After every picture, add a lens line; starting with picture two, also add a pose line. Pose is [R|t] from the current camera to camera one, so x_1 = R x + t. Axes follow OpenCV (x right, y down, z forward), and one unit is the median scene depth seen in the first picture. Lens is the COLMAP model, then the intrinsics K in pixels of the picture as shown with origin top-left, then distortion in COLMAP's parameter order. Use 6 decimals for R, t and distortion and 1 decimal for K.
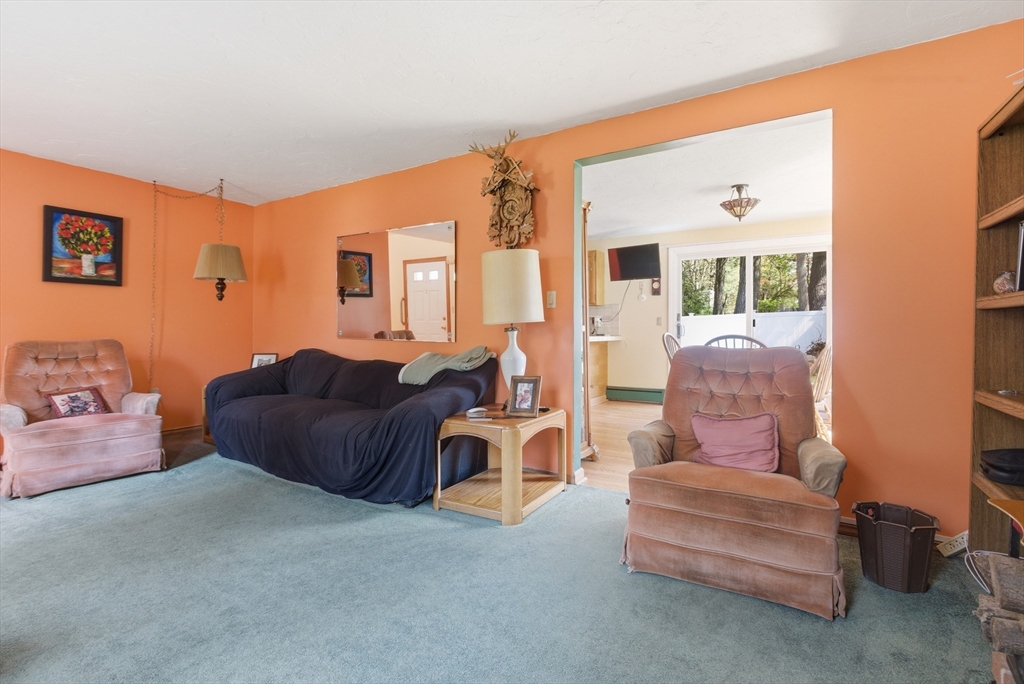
lens RADIAL K [[471.5, 0, 511.1], [0, 471.5, 322.0], [0, 0, 1]] dist [-0.011240, 0.000111]
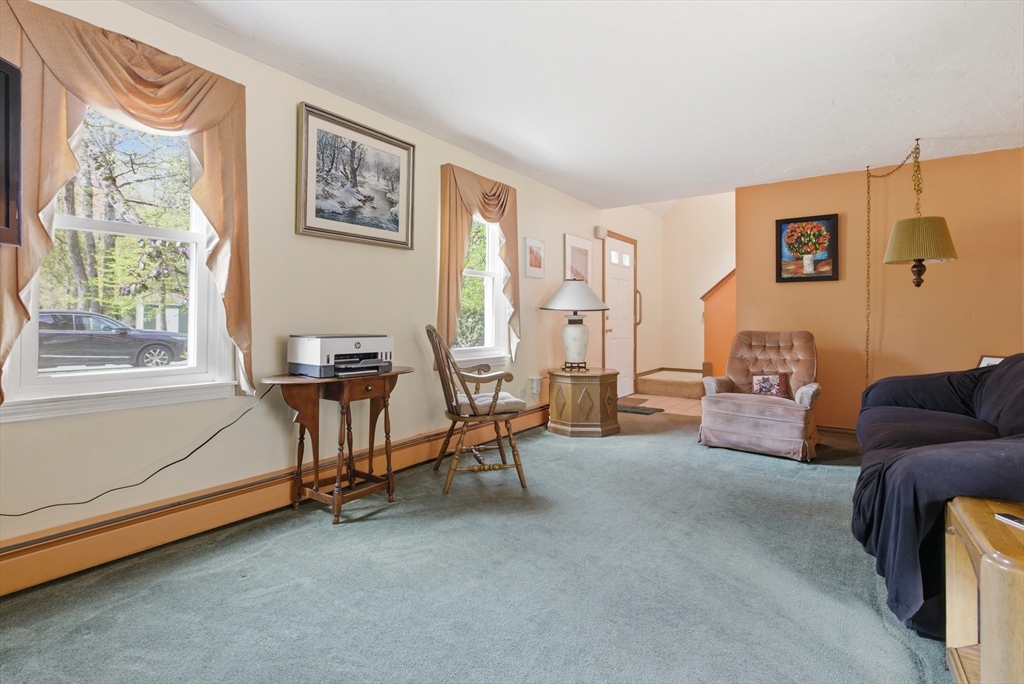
lens RADIAL K [[471.5, 0, 511.1], [0, 471.5, 322.0], [0, 0, 1]] dist [-0.011240, 0.000111]
pose [[-0.054560, -0.001542, -0.998509, 0.254586], [0.013374, 0.999908, -0.002275, 0.008693], [0.998421, -0.013478, -0.054534, 0.366316]]
